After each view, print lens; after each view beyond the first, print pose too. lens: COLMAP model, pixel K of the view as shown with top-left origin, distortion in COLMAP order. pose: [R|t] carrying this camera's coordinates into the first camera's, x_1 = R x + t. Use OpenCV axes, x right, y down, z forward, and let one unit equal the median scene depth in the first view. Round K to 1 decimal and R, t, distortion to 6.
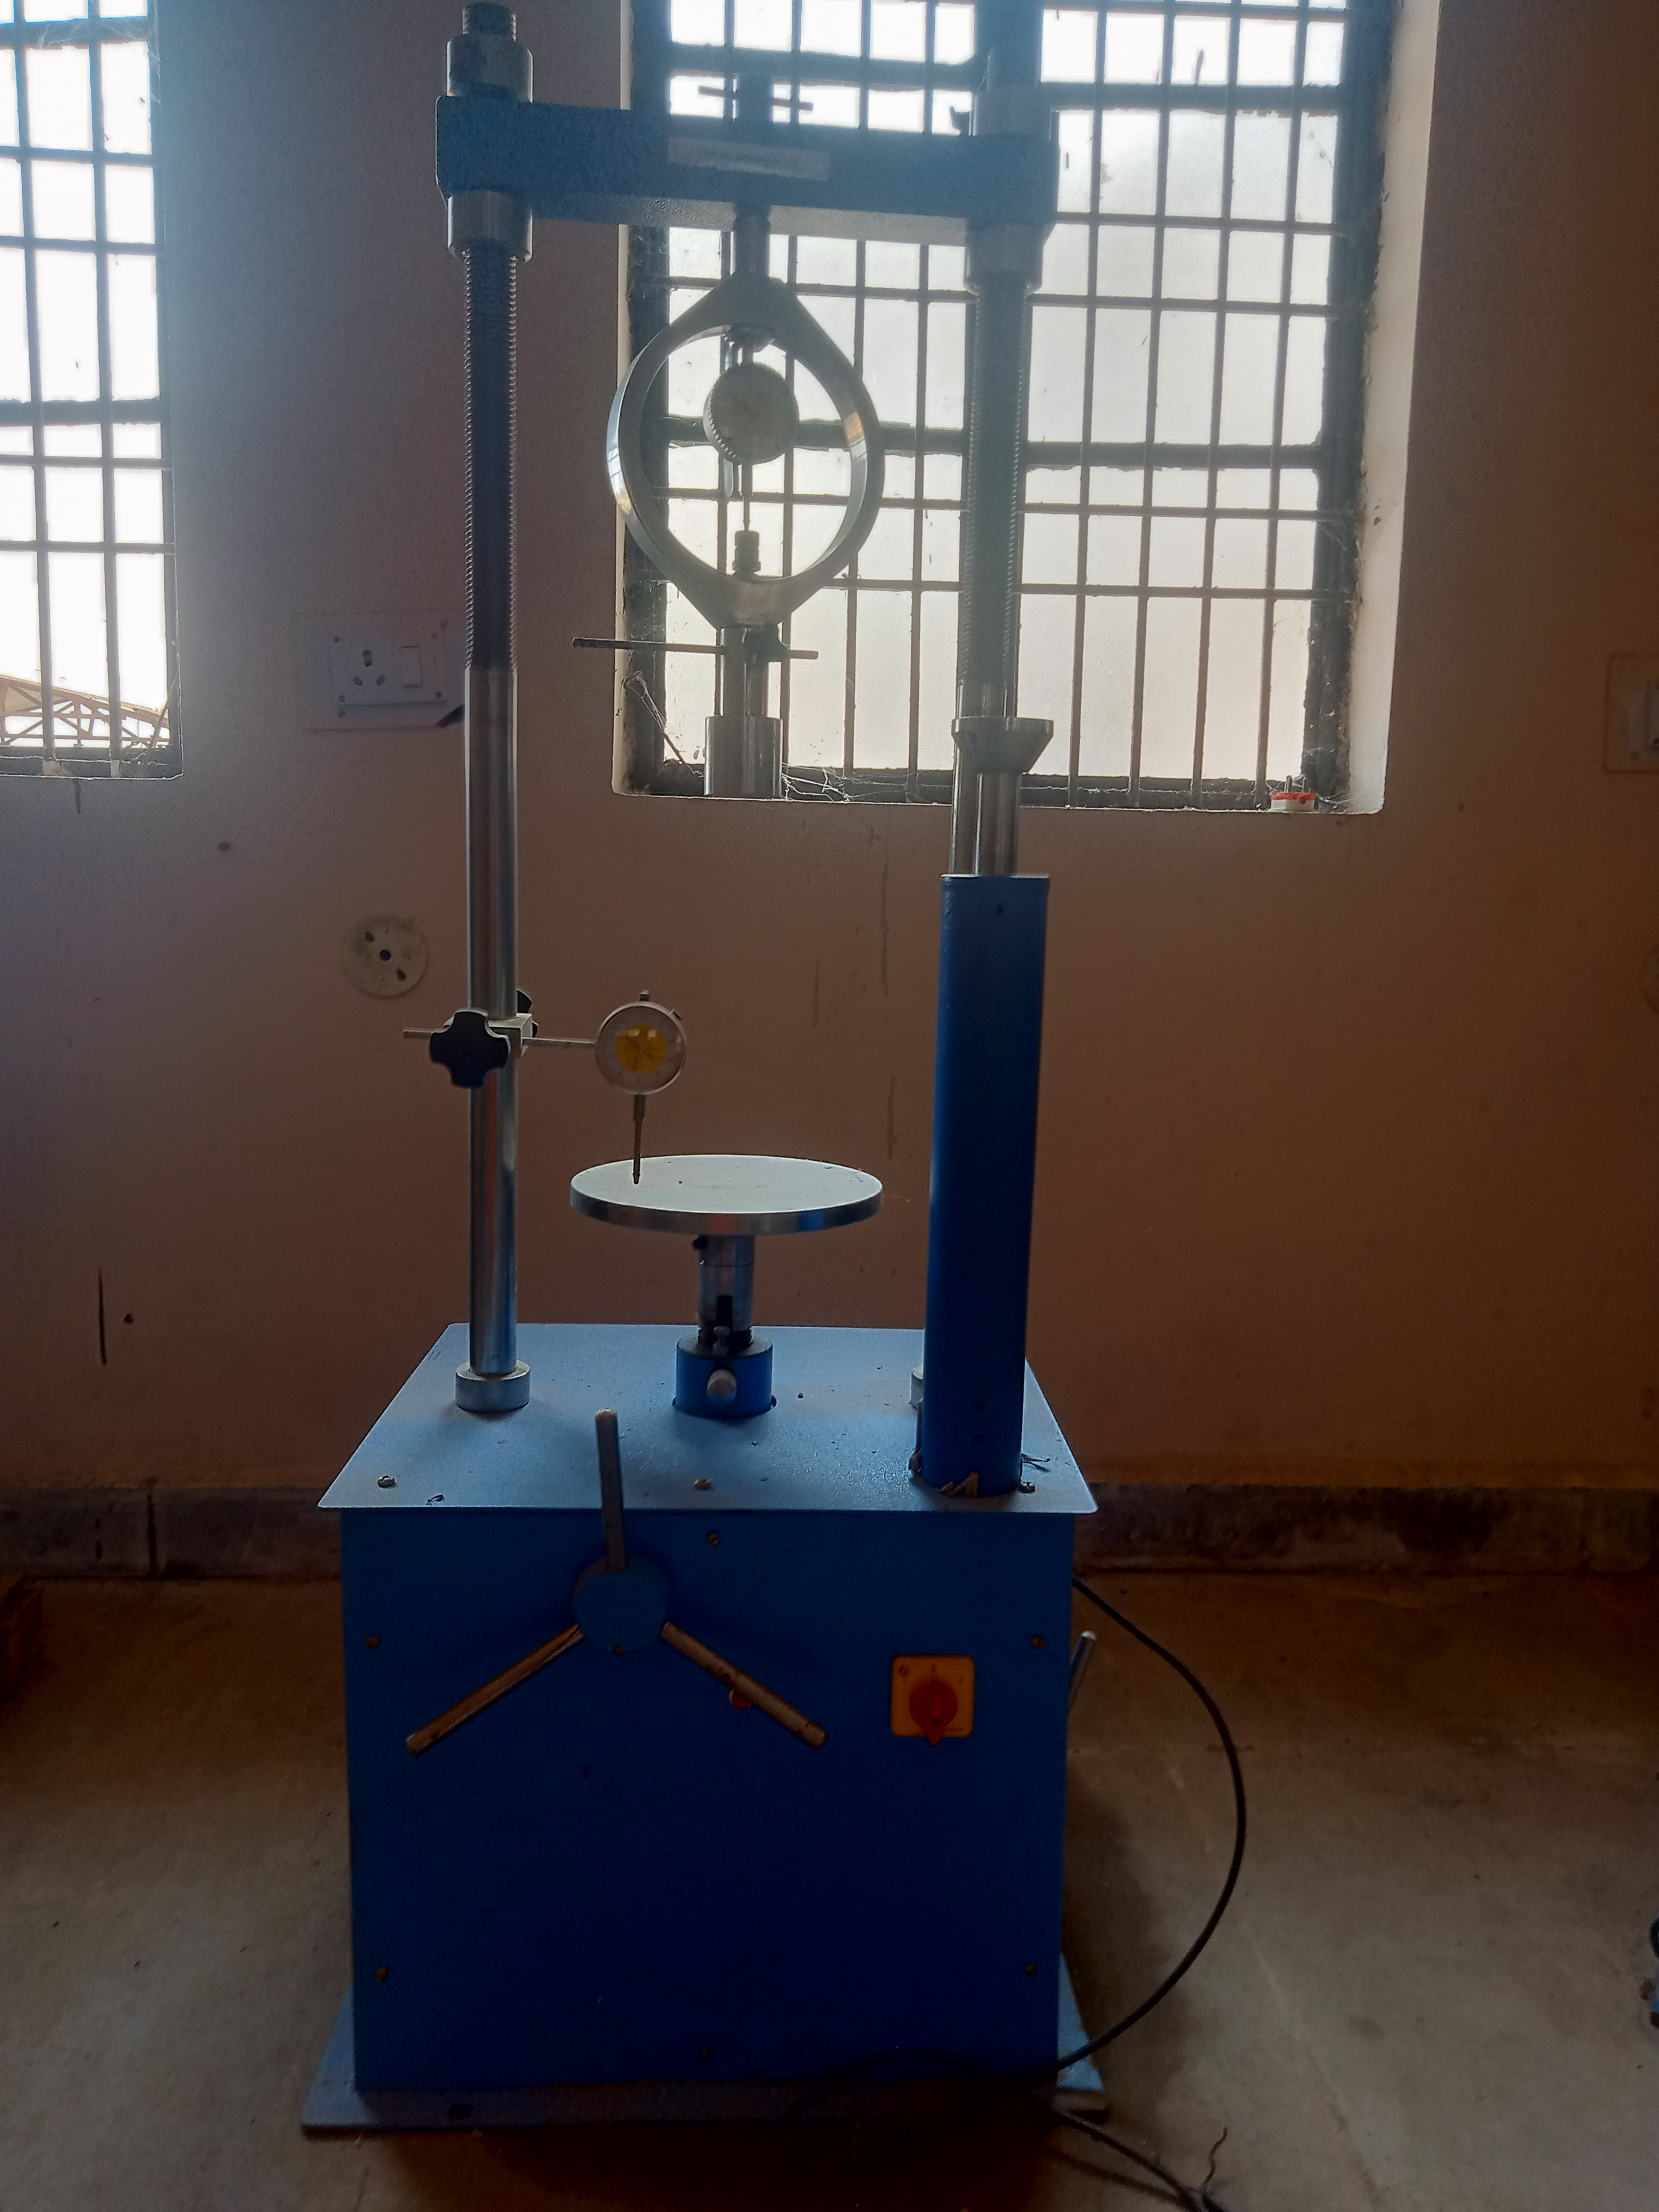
lens RADIAL K [[1691.1, 0, 821.7], [0, 1691.1, 1101.4], [0, 0, 1]] dist [-0.005224, 0.003926]
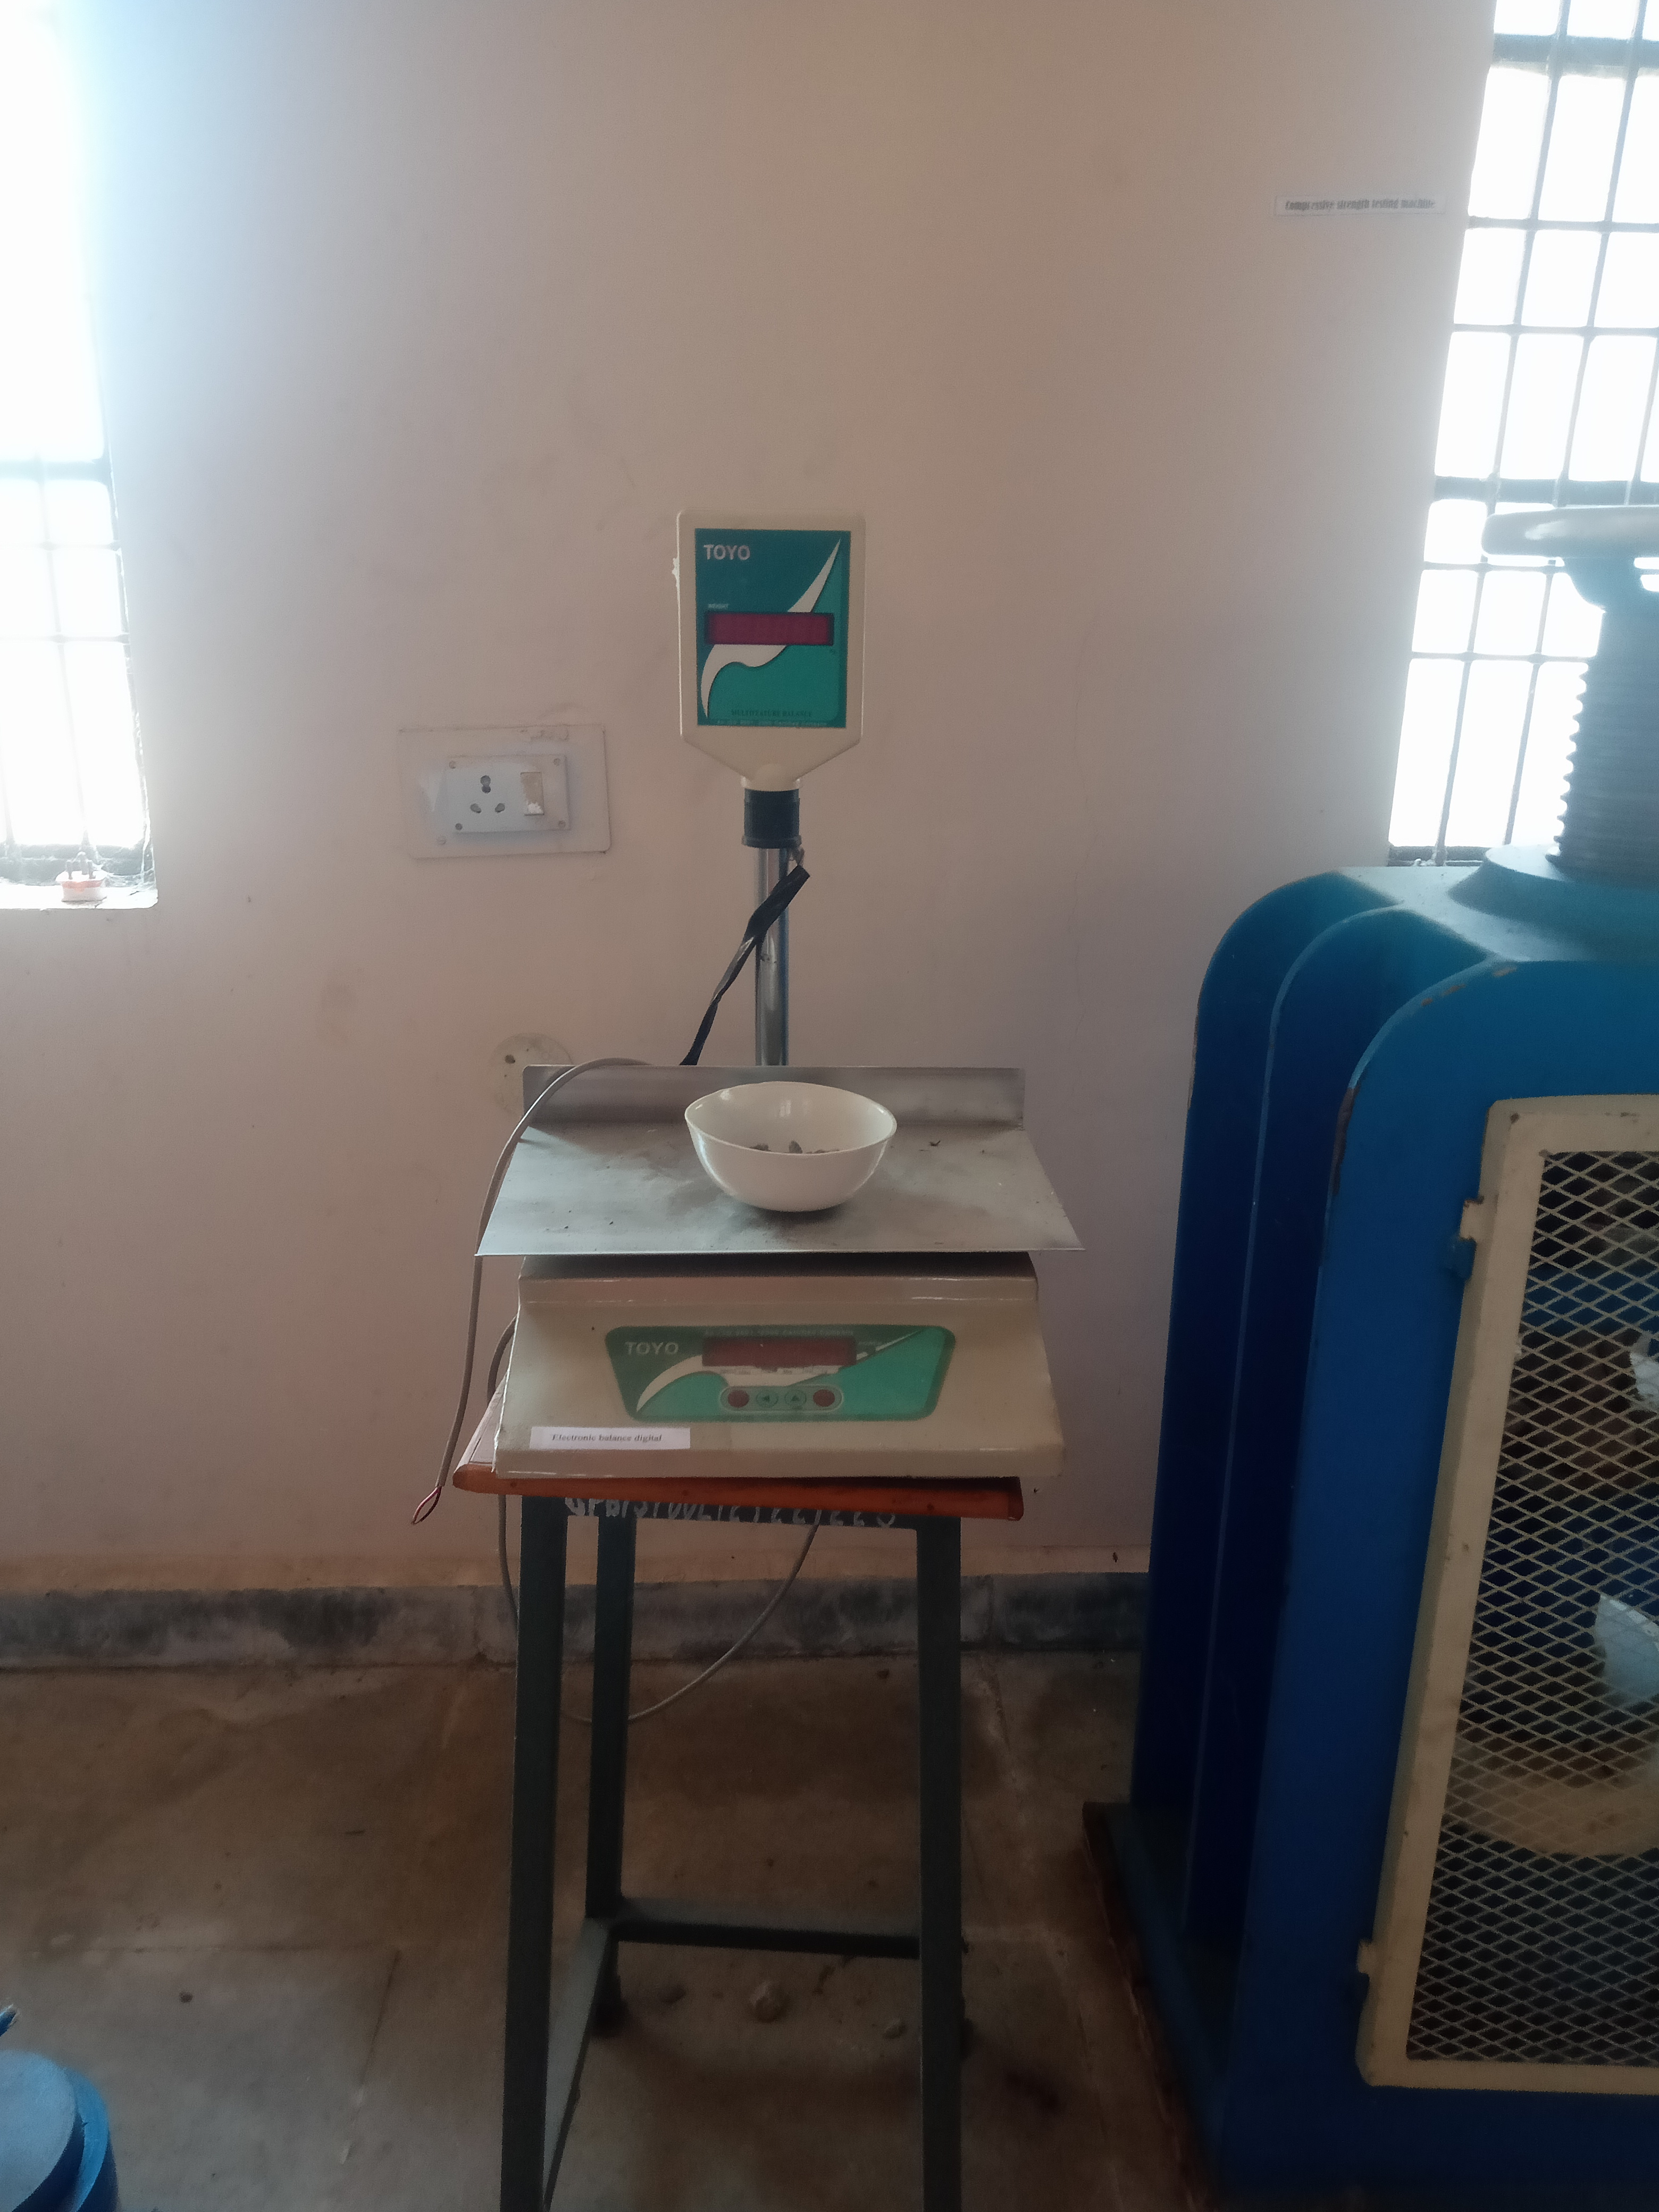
lens RADIAL K [[1691.1, 0, 828.3], [0, 1691.1, 1106.4], [0, 0, 1]] dist [-0.005224, 0.003926]
pose [[0.999900, -0.002969, -0.013824, 0.664781], [0.005591, 0.981046, 0.193693, -0.231123], [0.012987, -0.193751, 0.980965, 0.091244]]
